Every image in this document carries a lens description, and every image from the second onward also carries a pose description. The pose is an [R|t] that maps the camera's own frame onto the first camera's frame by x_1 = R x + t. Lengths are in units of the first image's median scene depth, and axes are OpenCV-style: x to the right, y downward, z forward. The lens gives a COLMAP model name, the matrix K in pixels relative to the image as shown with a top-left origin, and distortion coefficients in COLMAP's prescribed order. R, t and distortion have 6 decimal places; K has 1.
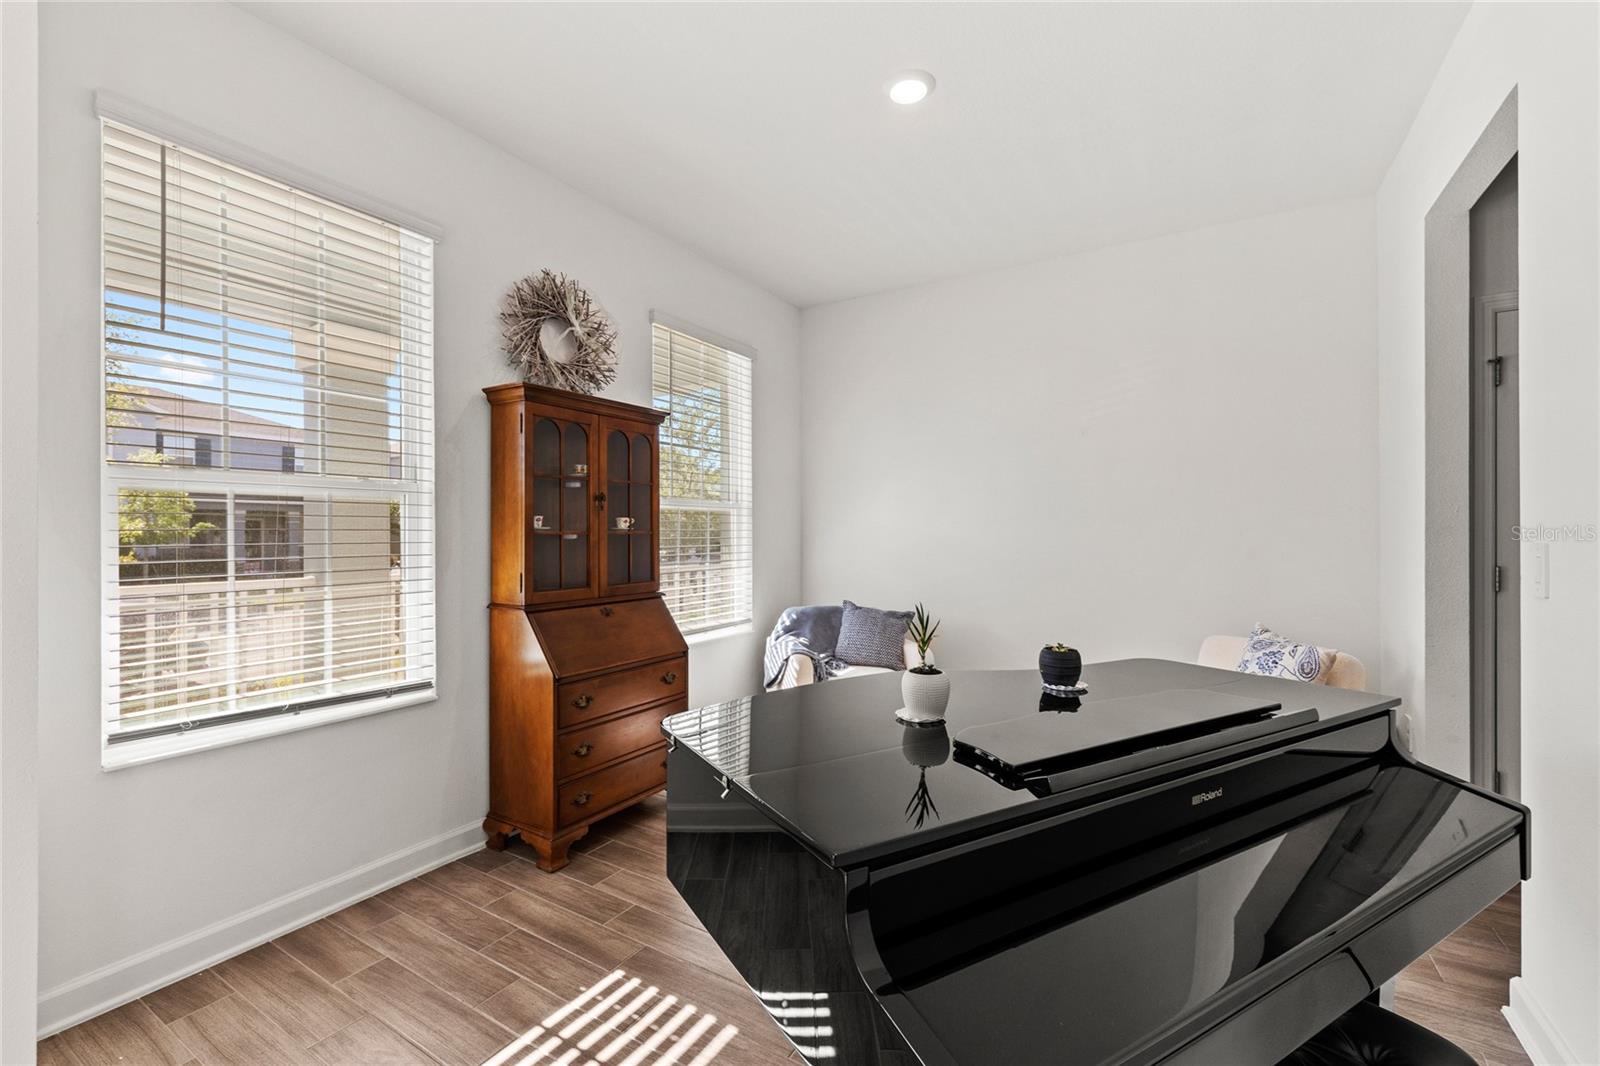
lens RADIAL K [[689.7, 0, 792.2], [0, 689.7, 528.4], [0, 0, 1]] dist [-0.001025, -0.000006]
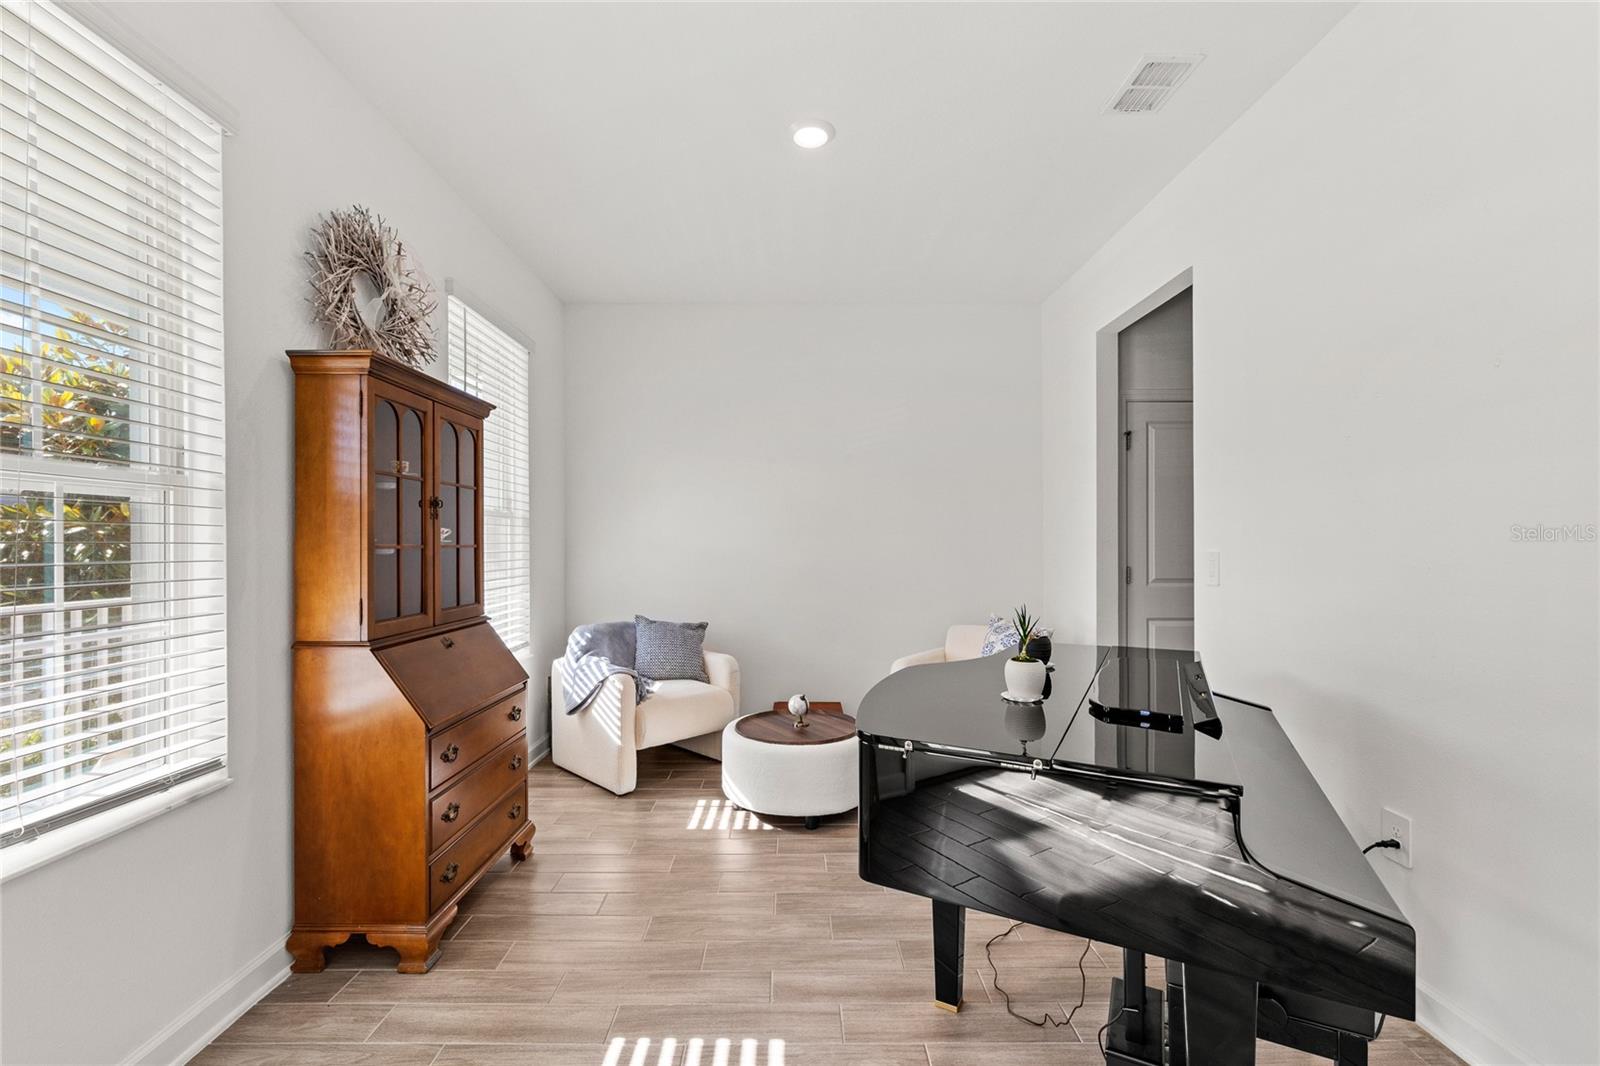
lens RADIAL K [[689.7, 0, 793.6], [0, 689.7, 542.2], [0, 0, 1]] dist [-0.001025, -0.000006]
pose [[0.843851, 0.001526, 0.536576, -0.386519], [-0.003130, 0.999993, 0.002079, -0.001692], [-0.536569, -0.003434, 0.843849, 0.092049]]
